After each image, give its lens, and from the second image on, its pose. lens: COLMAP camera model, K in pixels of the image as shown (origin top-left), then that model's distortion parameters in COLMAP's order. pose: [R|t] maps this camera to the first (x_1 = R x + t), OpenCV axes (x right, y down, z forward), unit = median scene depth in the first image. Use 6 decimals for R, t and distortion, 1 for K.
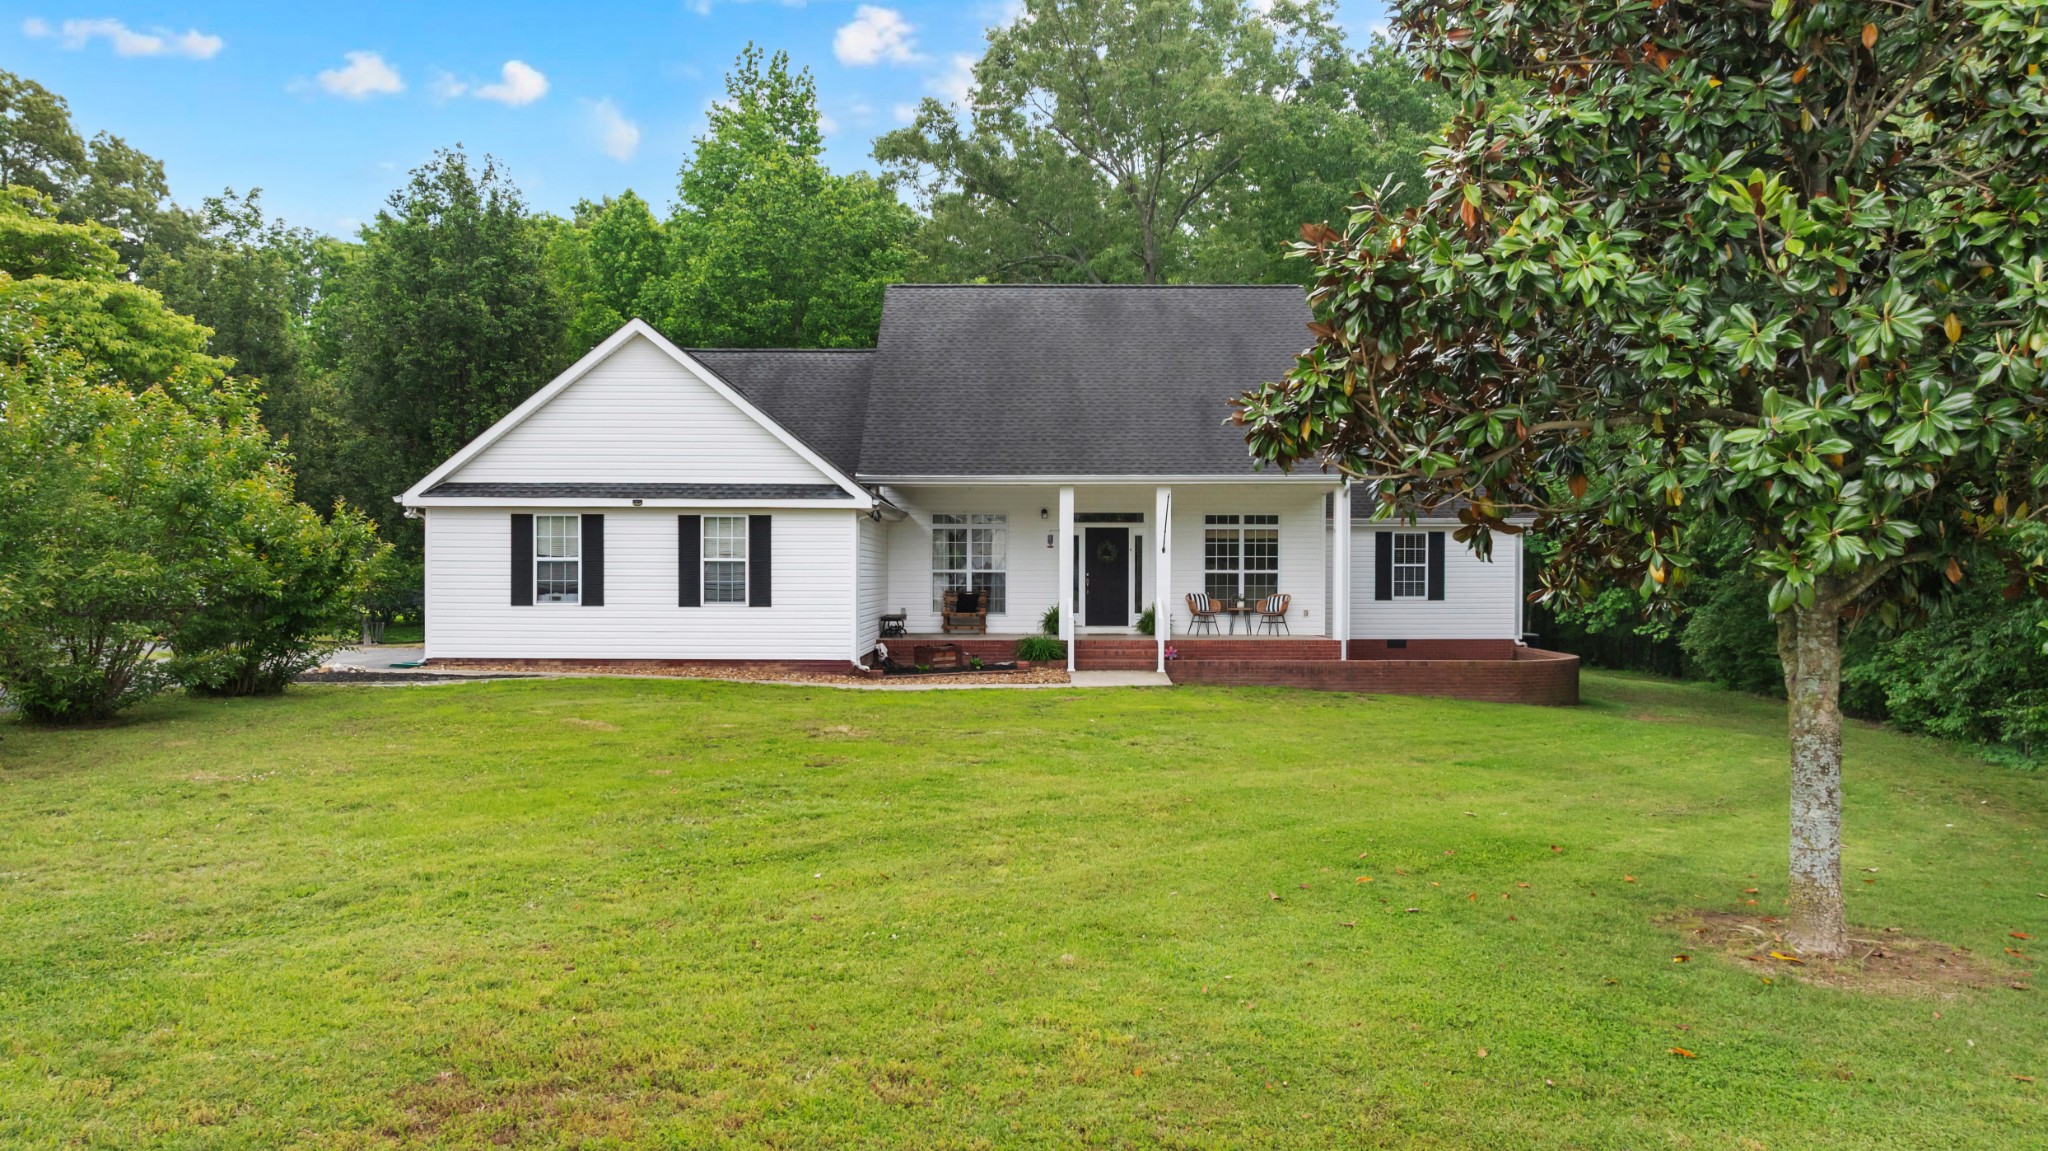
lens RADIAL K [[1624.6, 0, 1008.6], [0, 1624.6, 616.7], [0, 0, 1]] dist [-0.004106, -0.069957]
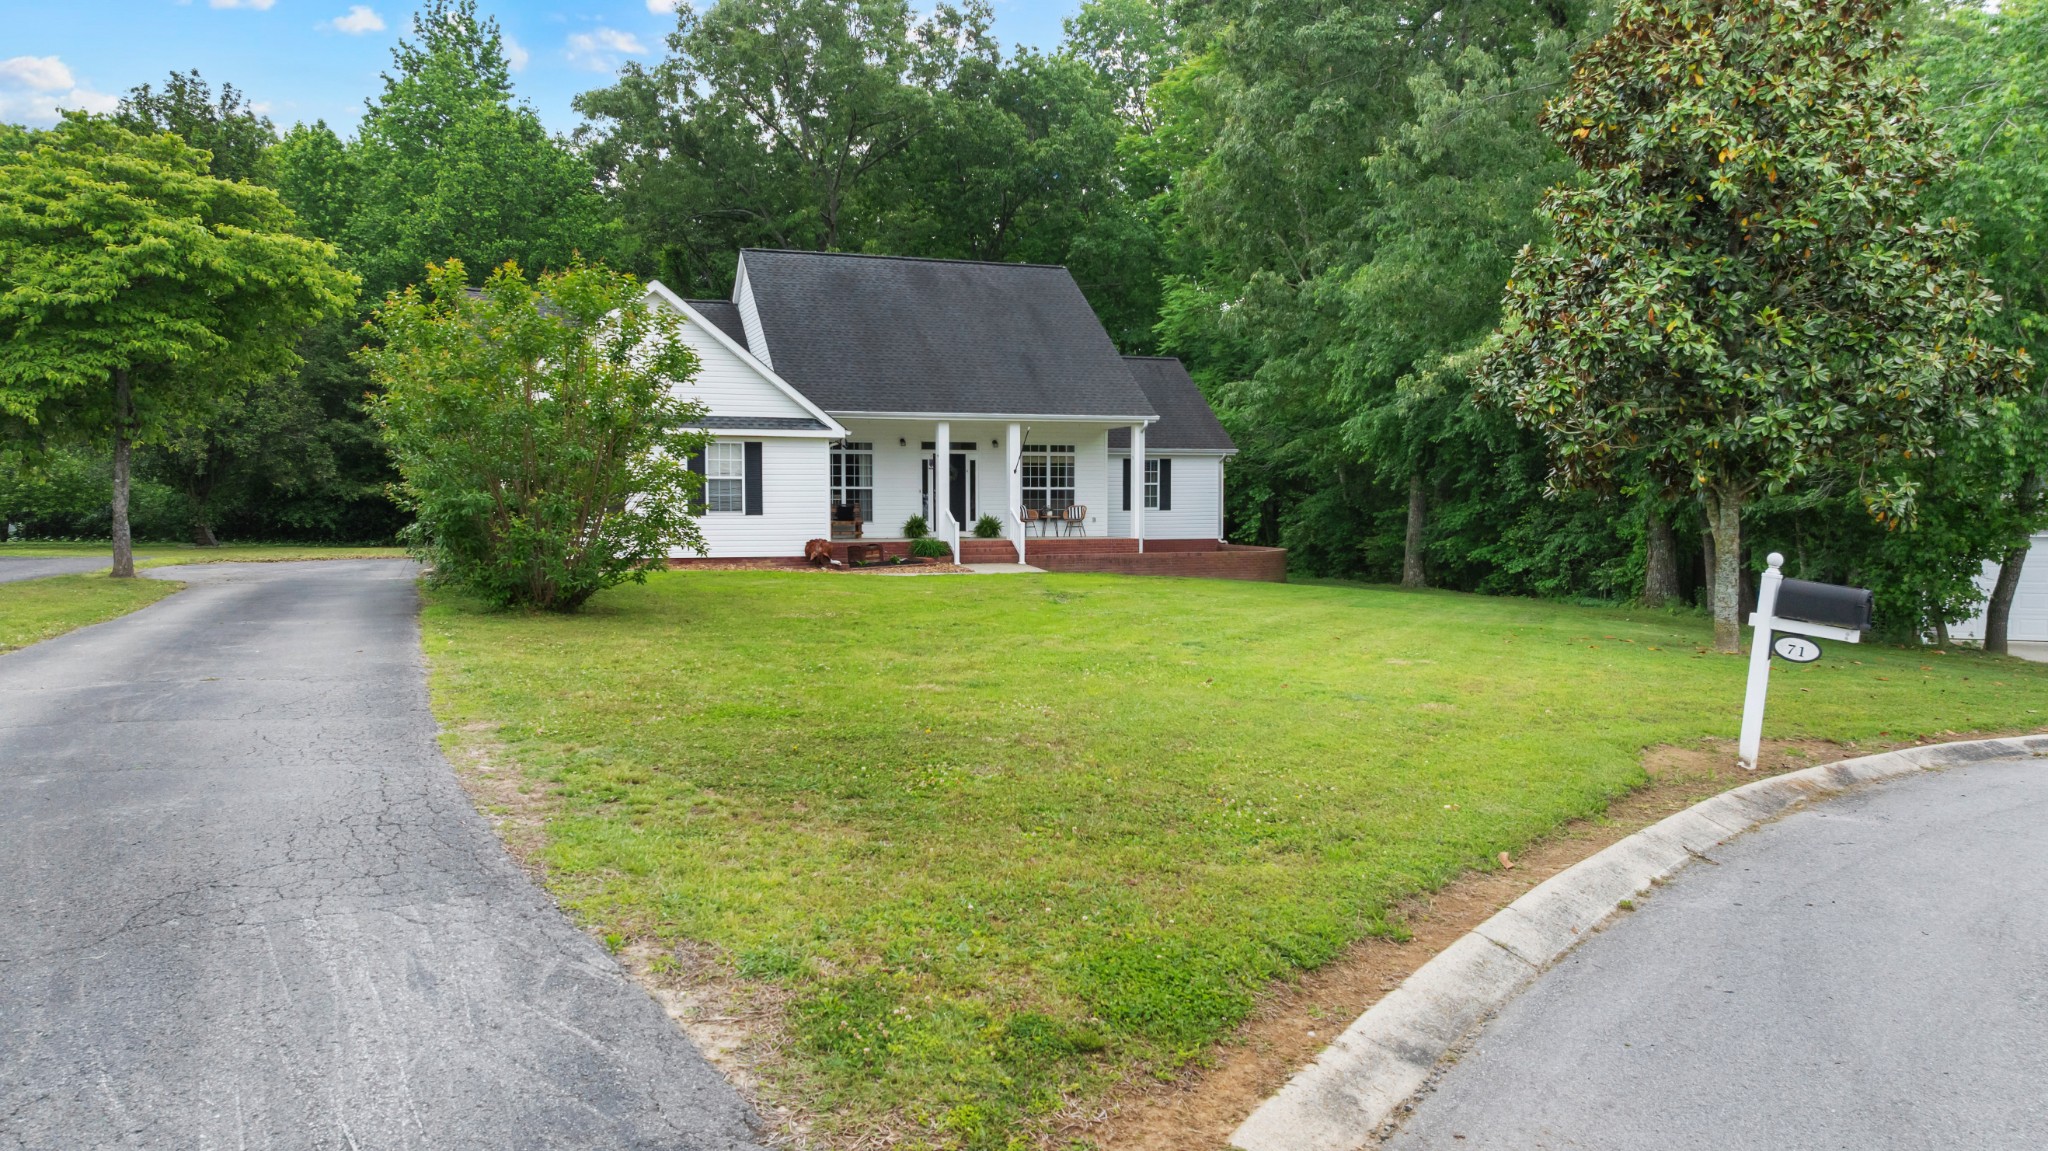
lens RADIAL K [[1624.6, 0, 1008.6], [0, 1624.6, 616.7], [0, 0, 1]] dist [-0.004106, -0.069957]
pose [[0.927094, -0.030026, 0.373625, -0.380487], [0.013167, 0.998780, 0.047593, 0.012901], [-0.374598, -0.039204, 0.926358, -0.206375]]
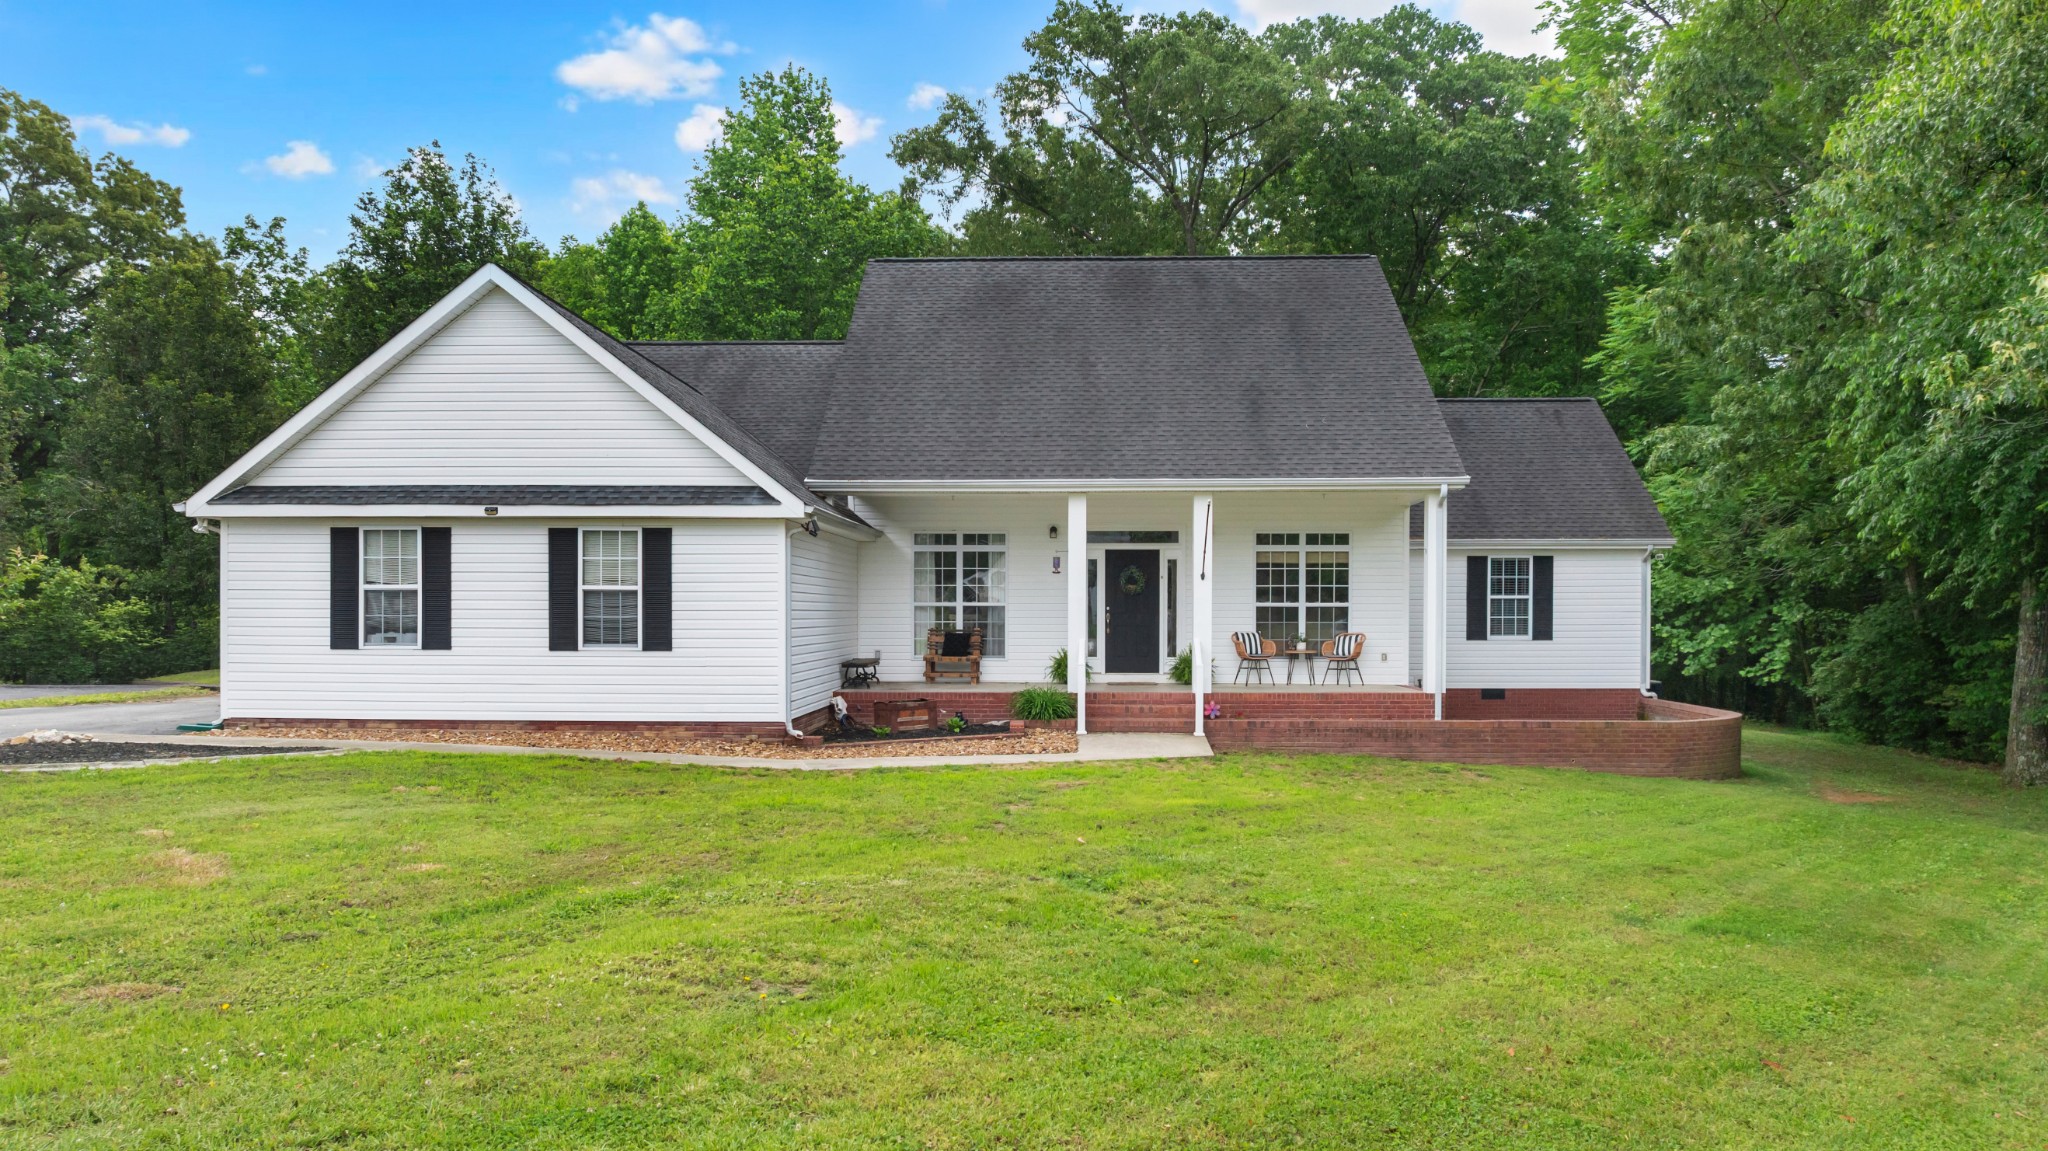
lens RADIAL K [[1438.1, 0, 1041.9], [0, 1438.1, 636.6], [0, 0, 1]] dist [-0.002572, -0.057956]
pose [[0.999744, 0.000239, -0.022643, 0.032622], [-0.000431, 0.999964, -0.008470, -0.006246], [0.022640, 0.008477, 0.999708, 0.298187]]
